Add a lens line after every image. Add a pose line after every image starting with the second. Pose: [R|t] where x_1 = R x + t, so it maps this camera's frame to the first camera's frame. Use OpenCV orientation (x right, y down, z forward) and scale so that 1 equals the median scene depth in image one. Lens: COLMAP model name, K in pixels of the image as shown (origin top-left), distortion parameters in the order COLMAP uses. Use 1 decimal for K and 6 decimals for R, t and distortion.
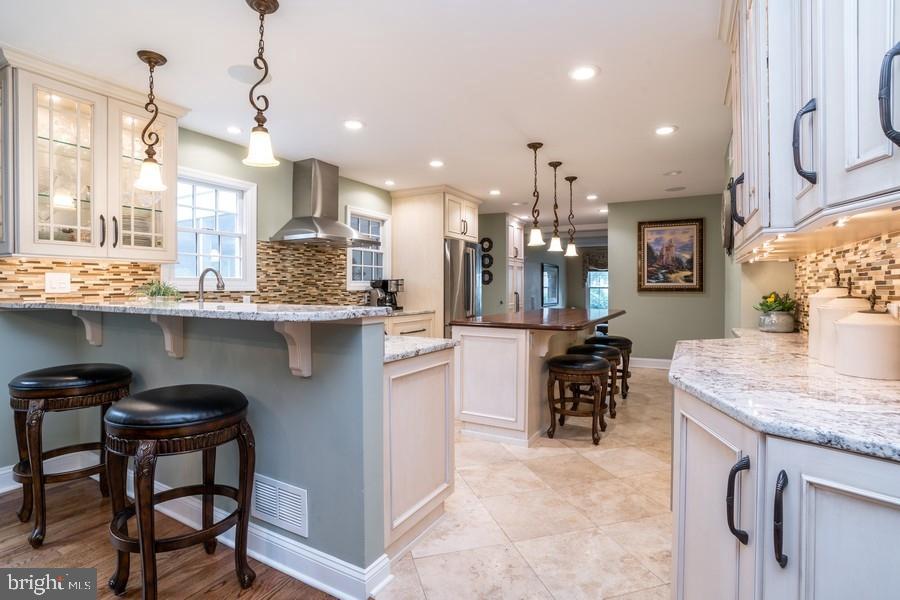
lens RADIAL K [[445.8, 0, 452.5], [0, 445.8, 297.7], [0, 0, 1]] dist [-0.076062, 0.036941]
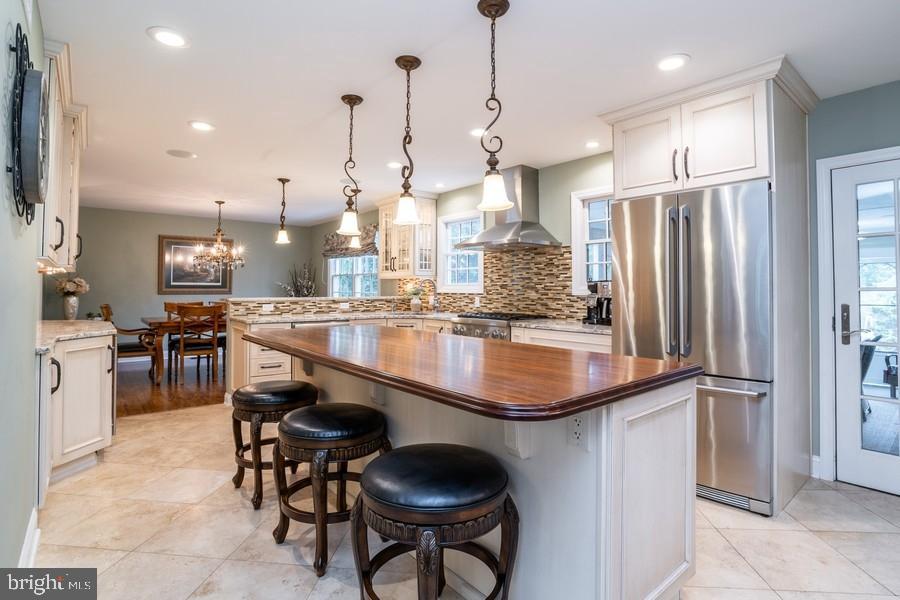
lens RADIAL K [[445.8, 0, 452.5], [0, 445.8, 297.7], [0, 0, 1]] dist [-0.076062, 0.036941]
pose [[-0.359399, 0.016231, -0.933043, 0.612628], [-0.023918, 0.999360, 0.026598, -0.028044], [0.932878, 0.031875, -0.358780, 1.090553]]
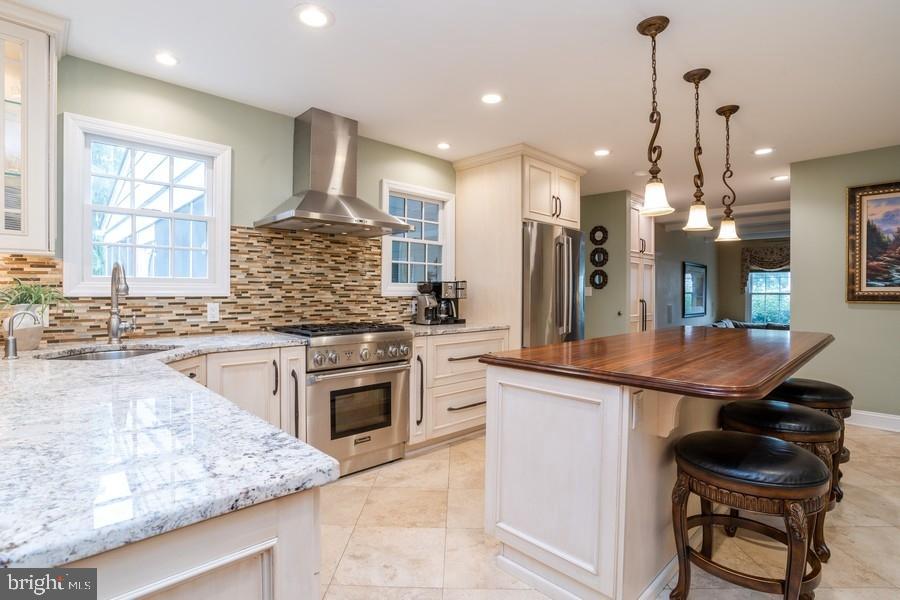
lens RADIAL K [[445.8, 0, 452.5], [0, 445.8, 297.7], [0, 0, 1]] dist [-0.076062, 0.036941]
pose [[0.956879, 0.008747, -0.290354, 0.084667], [-0.011557, 0.999901, -0.007966, -0.009451], [0.290255, 0.010978, 0.956886, 0.336882]]
